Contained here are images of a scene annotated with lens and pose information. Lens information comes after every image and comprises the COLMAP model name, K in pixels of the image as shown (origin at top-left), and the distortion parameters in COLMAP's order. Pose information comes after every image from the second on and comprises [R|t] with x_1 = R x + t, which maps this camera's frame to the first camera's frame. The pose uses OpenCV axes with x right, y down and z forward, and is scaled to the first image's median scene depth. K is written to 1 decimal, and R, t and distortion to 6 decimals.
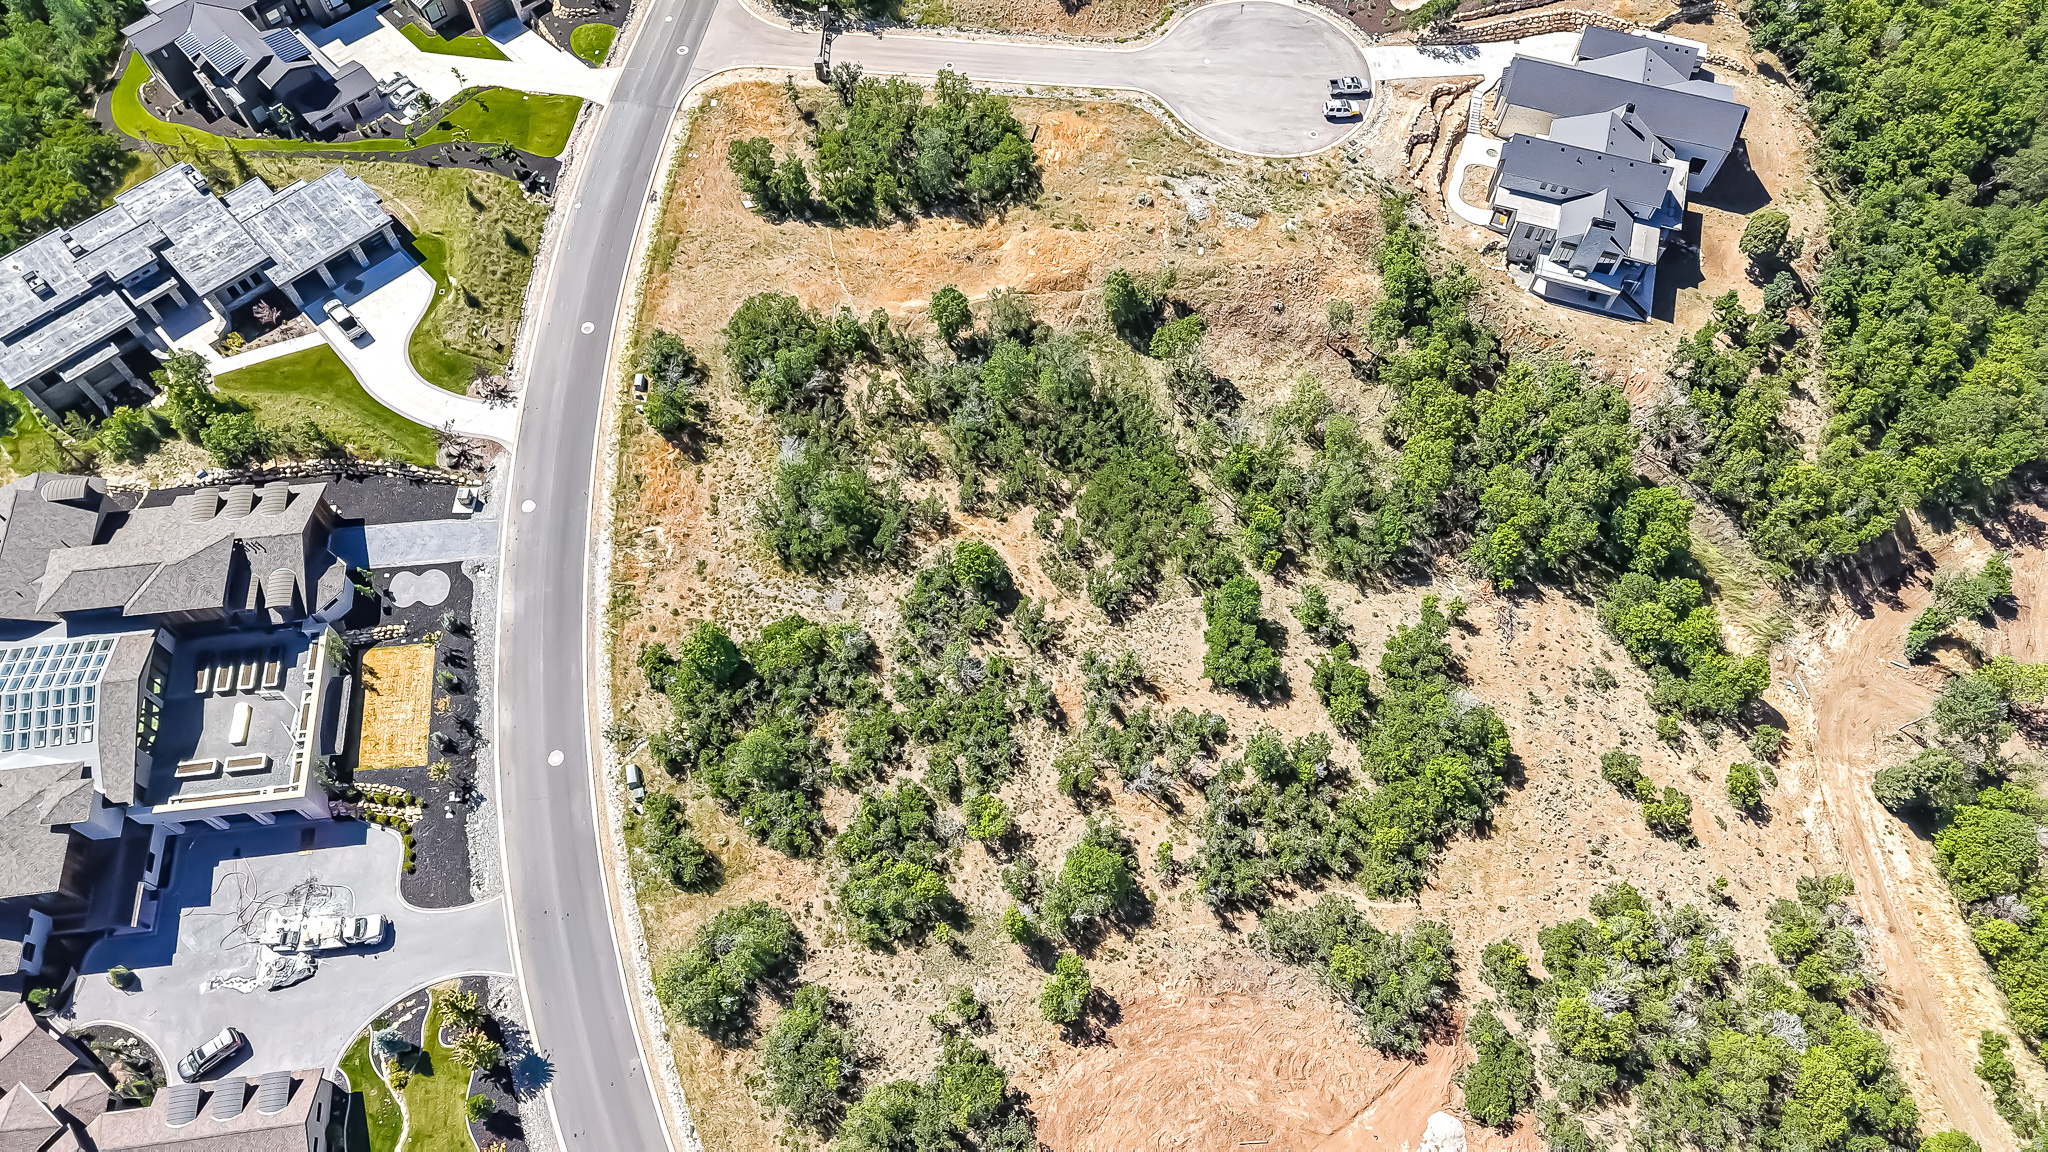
lens RADIAL K [[1410.2, 0, 1021.1], [0, 1410.2, 576.7], [0, 0, 1]] dist [0.009197, -0.005674]
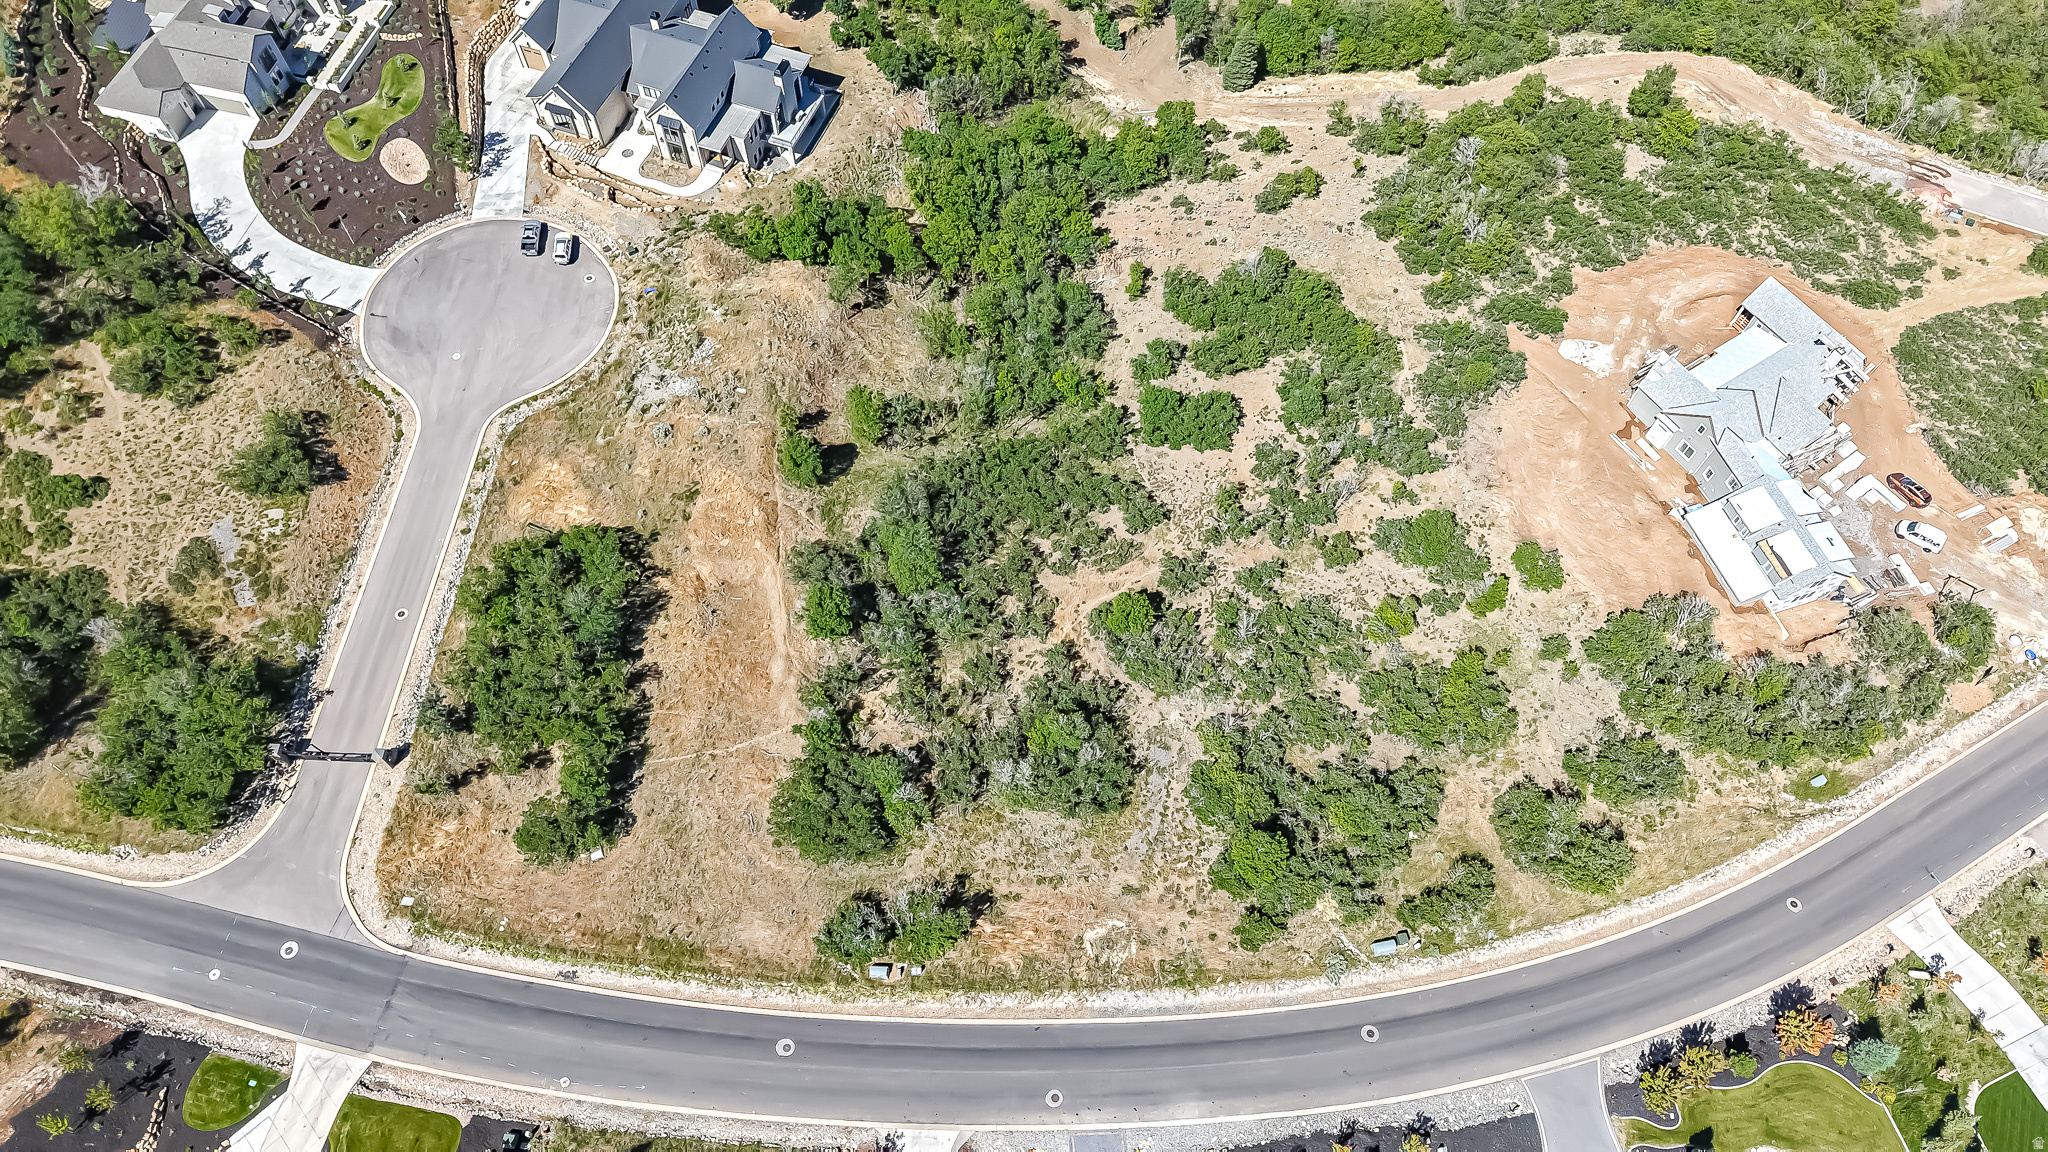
lens RADIAL K [[1410.2, 0, 1021.5], [0, 1410.2, 574.3], [0, 0, 1]] dist [0.009197, -0.005674]
pose [[0.038821, -0.872782, 0.486563, -0.470079], [0.862467, 0.275167, 0.424775, -0.479421], [-0.504623, 0.403155, 0.763428, 0.270027]]
